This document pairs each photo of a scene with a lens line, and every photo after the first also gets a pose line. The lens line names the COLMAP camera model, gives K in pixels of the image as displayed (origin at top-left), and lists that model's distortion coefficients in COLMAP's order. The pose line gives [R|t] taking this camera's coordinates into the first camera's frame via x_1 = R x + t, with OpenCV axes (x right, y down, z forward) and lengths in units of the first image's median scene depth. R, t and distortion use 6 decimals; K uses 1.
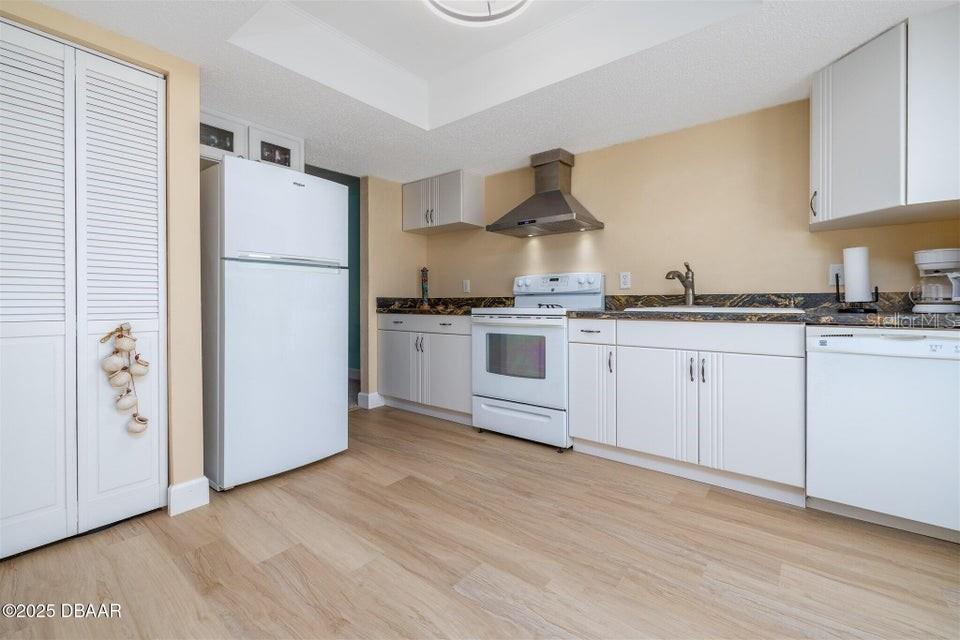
lens RADIAL K [[409.9, 0, 478.2], [0, 409.9, 301.0], [0, 0, 1]] dist [0.000611, -0.000149]
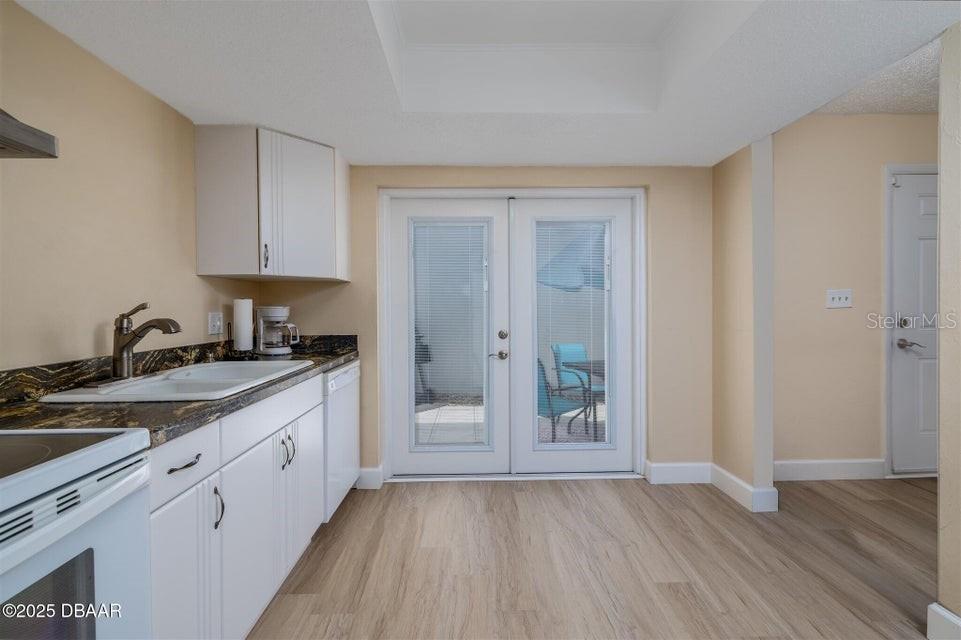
lens RADIAL K [[410.3, 0, 479.3], [0, 410.3, 314.3], [0, 0, 1]] dist [0.000611, -0.000149]
pose [[-0.650379, -0.002241, 0.759607, -0.297910], [0.009733, 0.999889, 0.011284, -0.099486], [-0.759548, 0.014732, -0.650285, 1.272422]]
